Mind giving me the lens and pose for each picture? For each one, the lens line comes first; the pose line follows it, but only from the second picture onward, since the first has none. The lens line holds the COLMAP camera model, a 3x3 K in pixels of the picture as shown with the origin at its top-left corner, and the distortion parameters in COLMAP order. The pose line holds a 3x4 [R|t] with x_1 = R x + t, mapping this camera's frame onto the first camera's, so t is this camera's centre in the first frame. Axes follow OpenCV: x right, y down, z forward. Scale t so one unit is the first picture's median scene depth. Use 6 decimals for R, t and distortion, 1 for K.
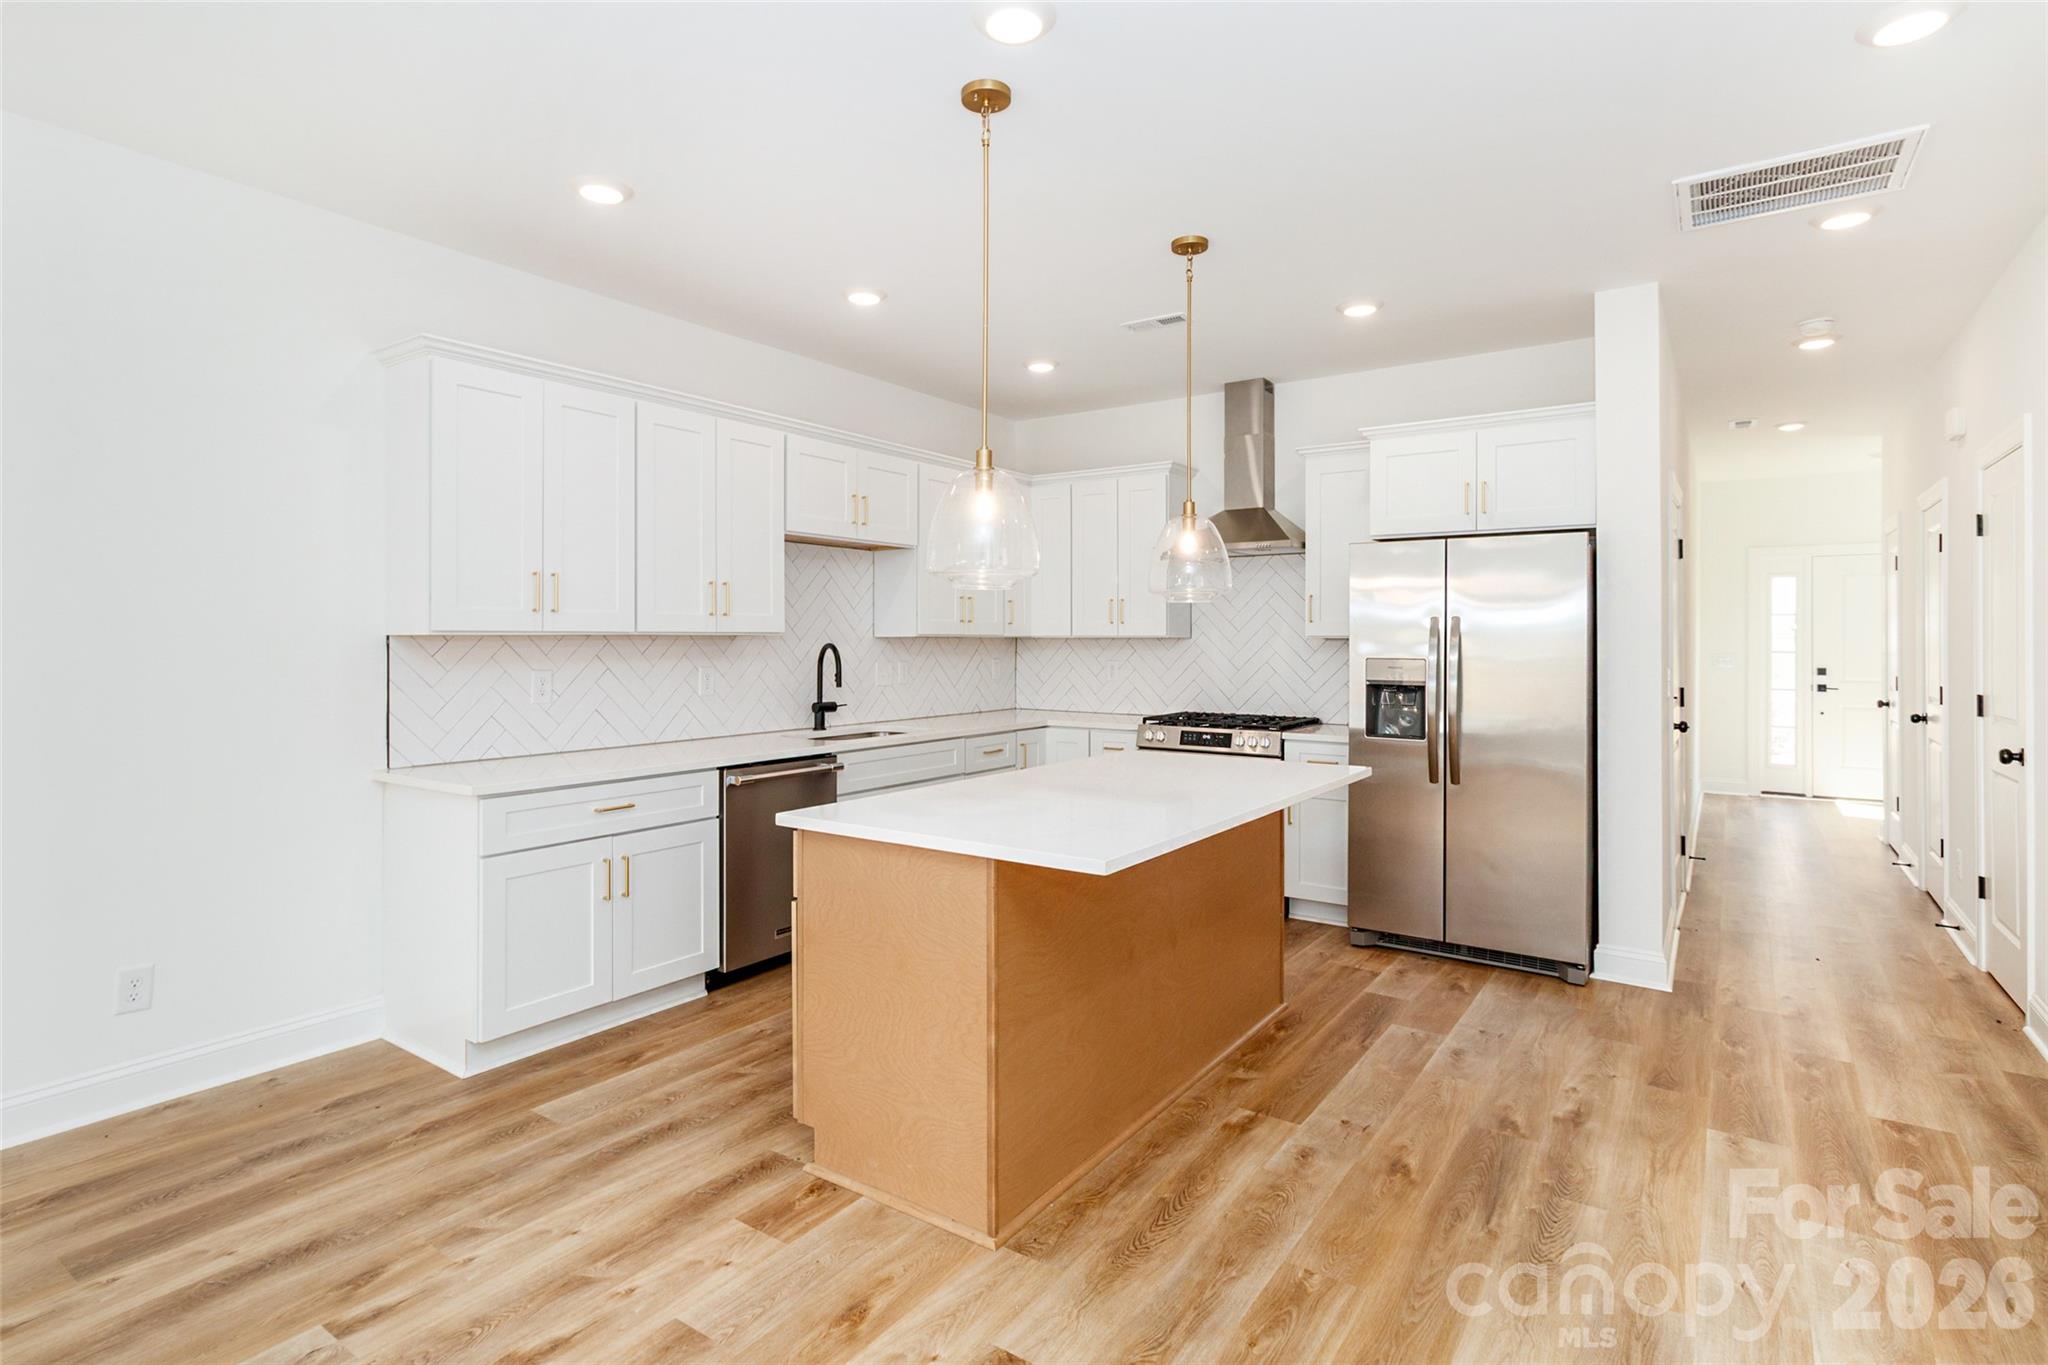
lens RADIAL K [[1027.2, 0, 1000.3], [0, 1027.2, 636.4], [0, 0, 1]] dist [0.003286, 0.000924]
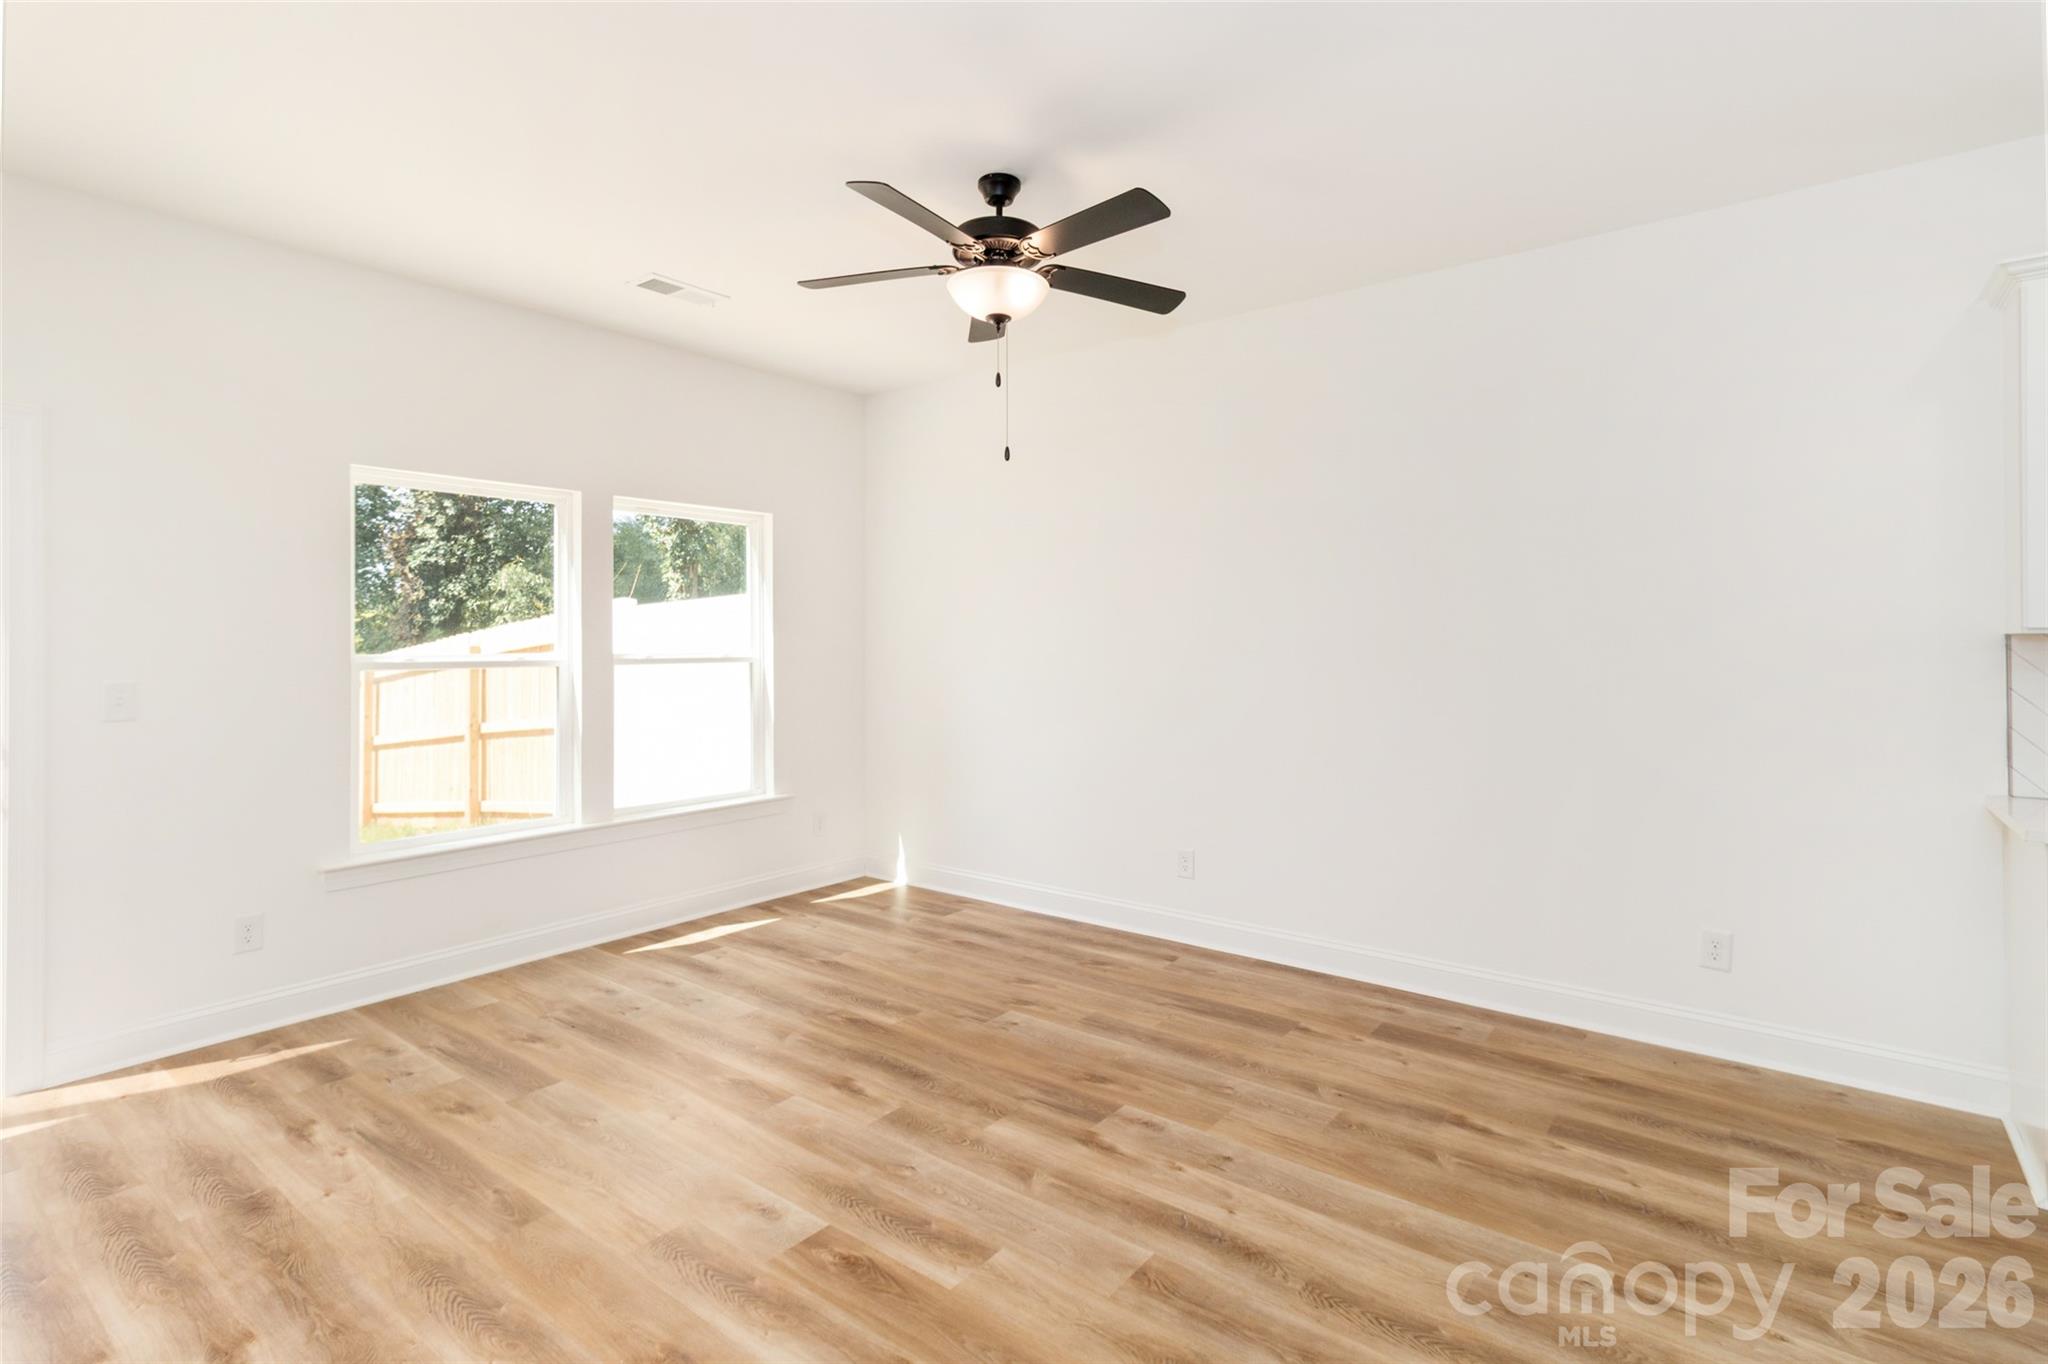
lens RADIAL K [[988.4, 0, 1018.7], [0, 988.4, 638.5], [0, 0, 1]] dist [0.003880, 0.001764]
pose [[-0.050987, -0.003879, -0.998692, 0.279763], [0.005268, 0.999977, -0.004153, 0.001666], [0.998685, -0.005473, -0.050966, 0.289799]]
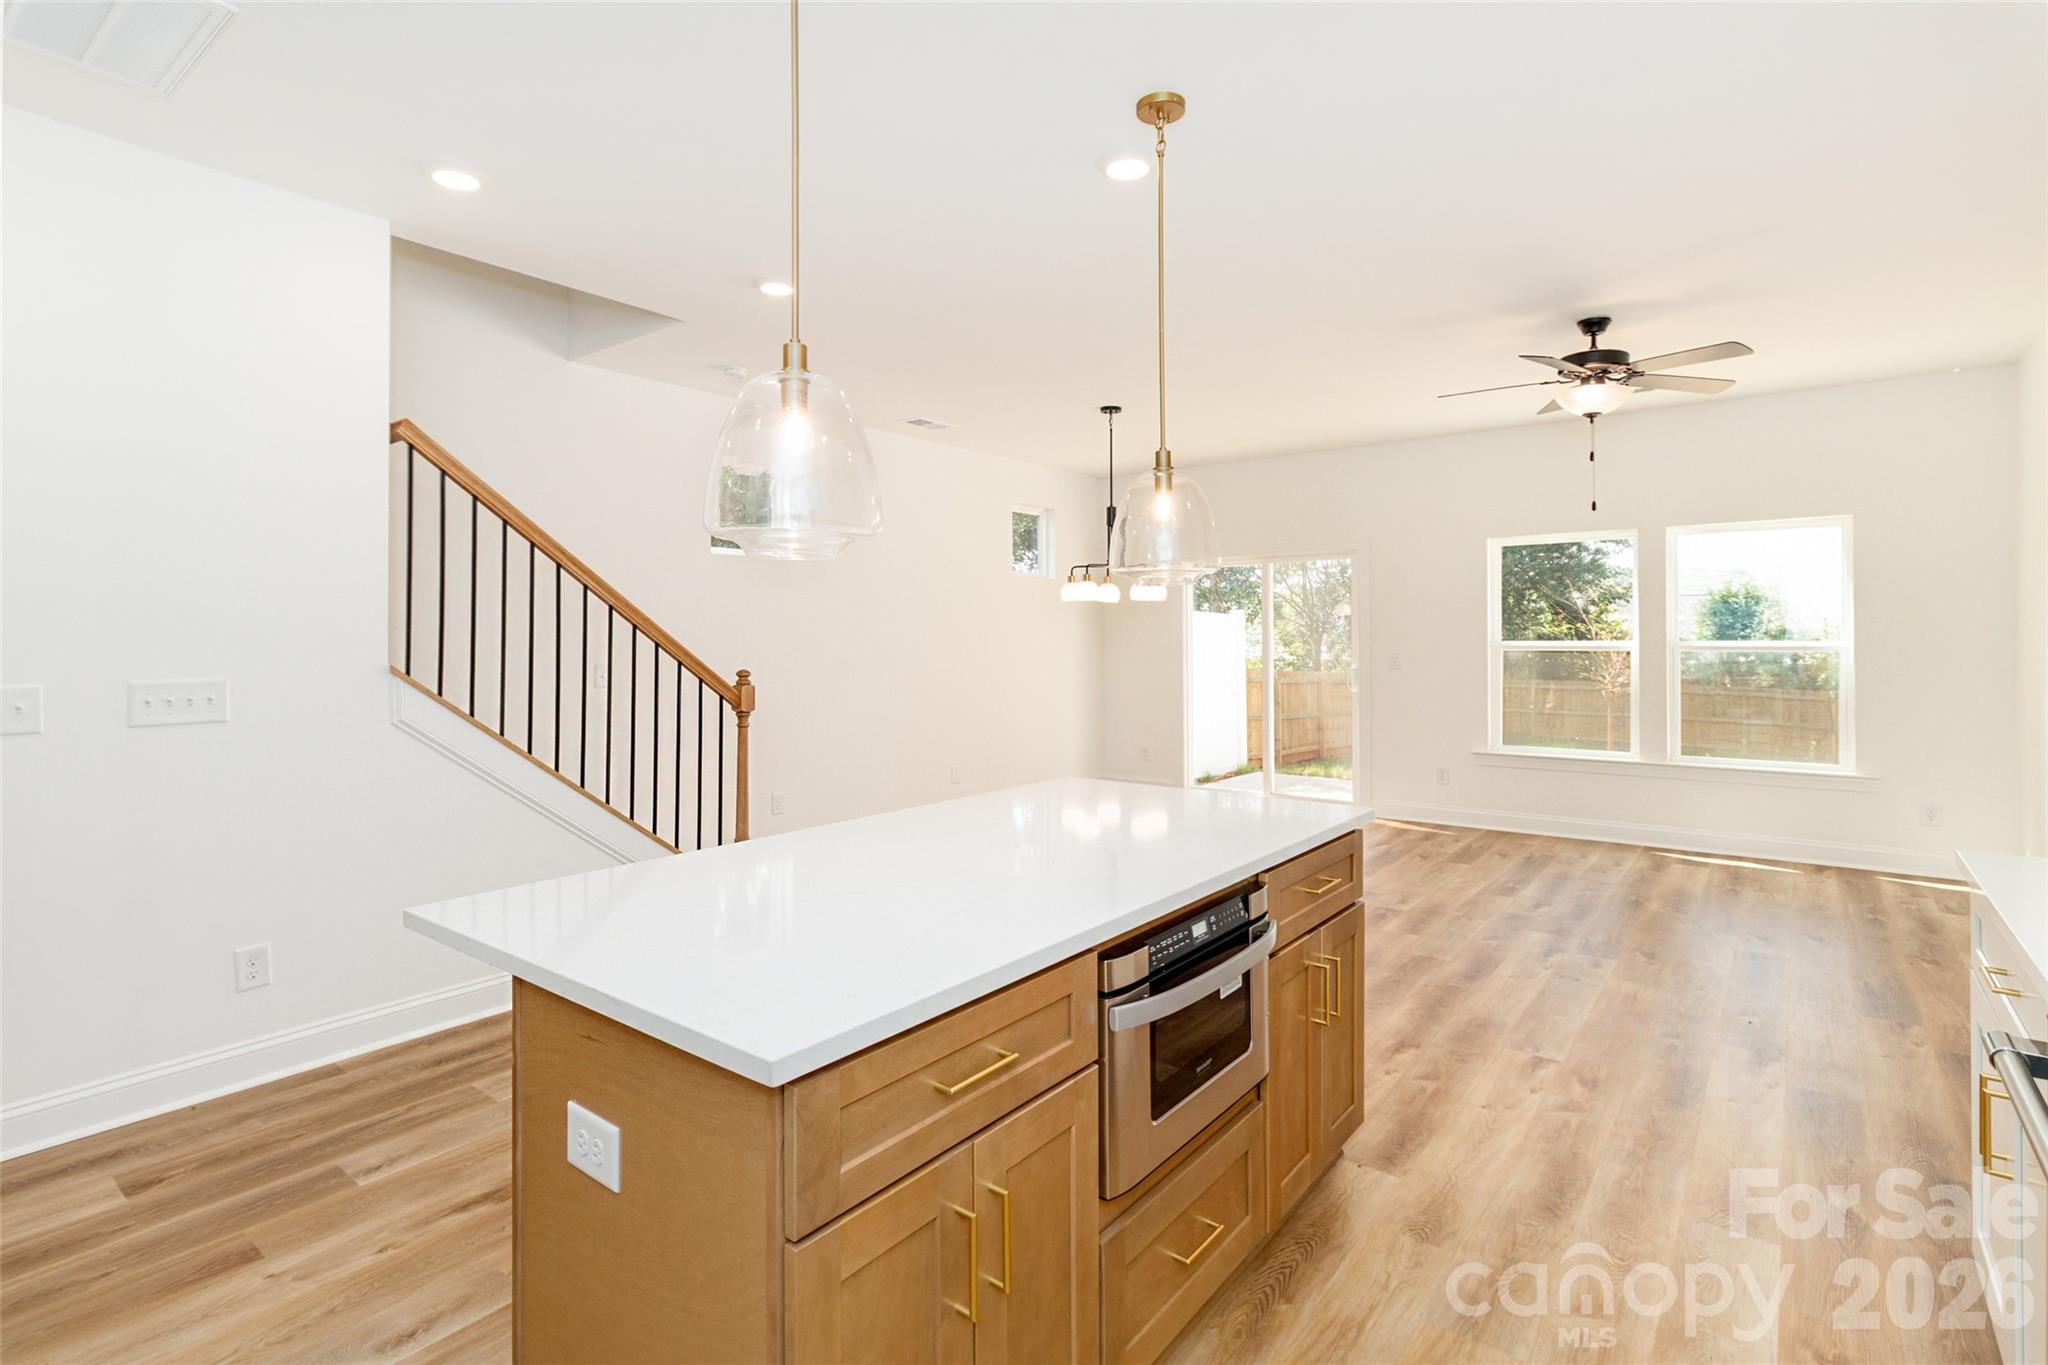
lens RADIAL K [[988.4, 0, 1018.7], [0, 988.4, 639.0], [0, 0, 1]] dist [0.003880, 0.001764]
pose [[-0.998701, 0.003329, 0.050840, 0.068440], [0.003281, 0.999994, -0.001018, 0.007573], [-0.050843, -0.000850, -0.998706, 1.730847]]
